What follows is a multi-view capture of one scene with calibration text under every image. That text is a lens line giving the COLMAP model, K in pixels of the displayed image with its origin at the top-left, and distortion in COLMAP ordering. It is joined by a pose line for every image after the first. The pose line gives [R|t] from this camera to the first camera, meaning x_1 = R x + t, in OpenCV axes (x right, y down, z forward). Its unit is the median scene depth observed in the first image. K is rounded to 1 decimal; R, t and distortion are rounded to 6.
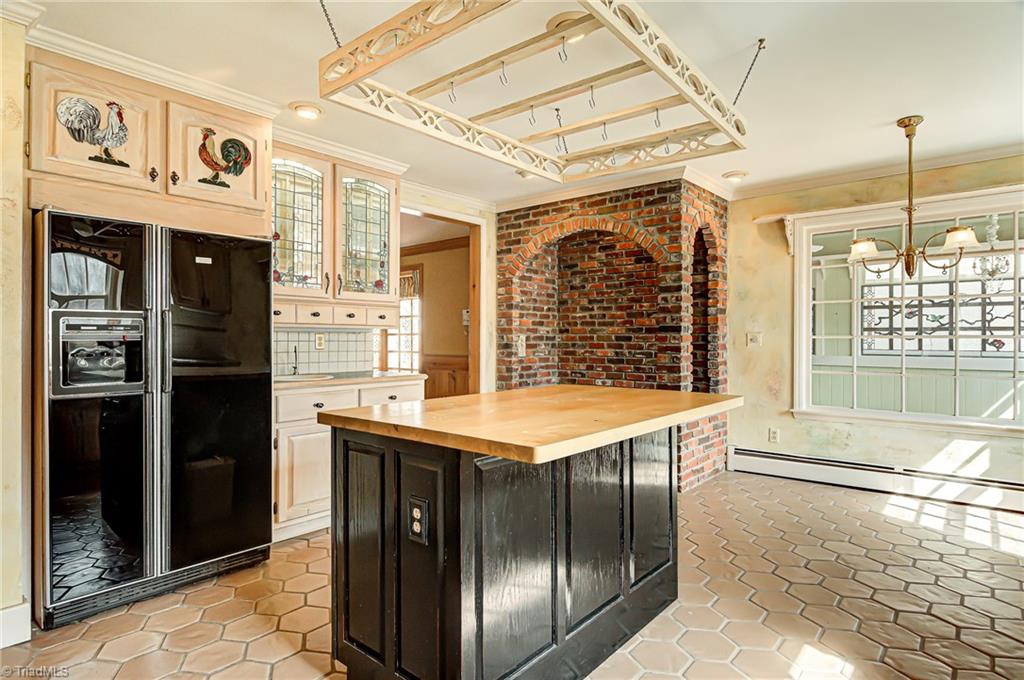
lens RADIAL K [[546.3, 0, 514.6], [0, 546.3, 339.0], [0, 0, 1]] dist [0.008431, -0.009295]
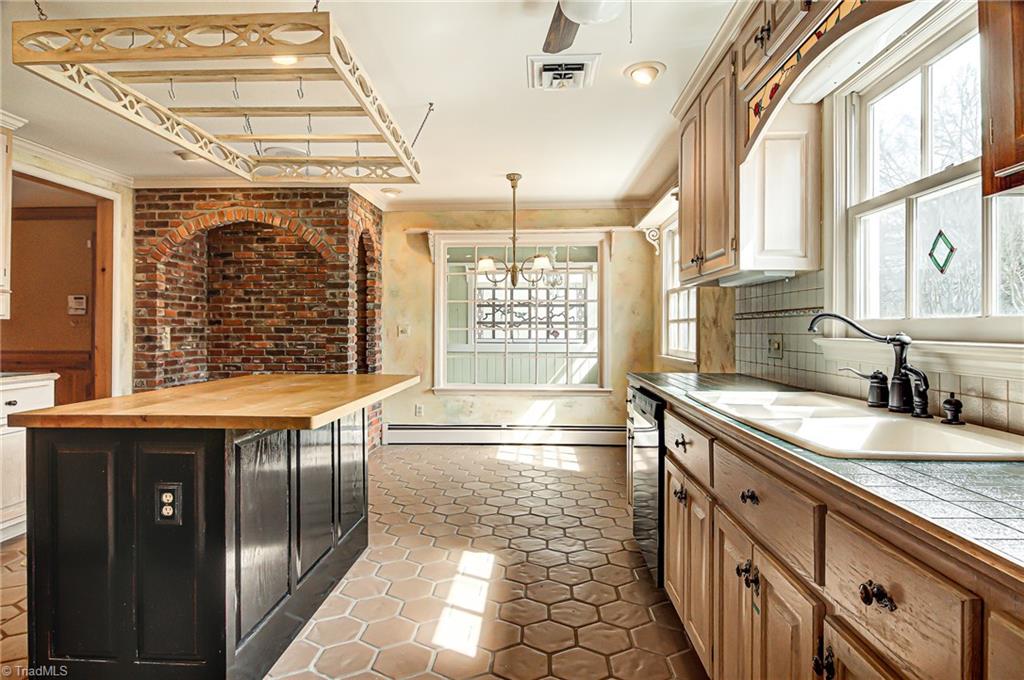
lens RADIAL K [[546.3, 0, 510.1], [0, 546.3, 328.2], [0, 0, 1]] dist [0.008431, -0.009295]
pose [[0.794598, 0.000717, 0.607135, -0.097160], [0.001793, 0.999992, -0.003528, -0.000792], [-0.607133, 0.003892, 0.794591, -0.078597]]
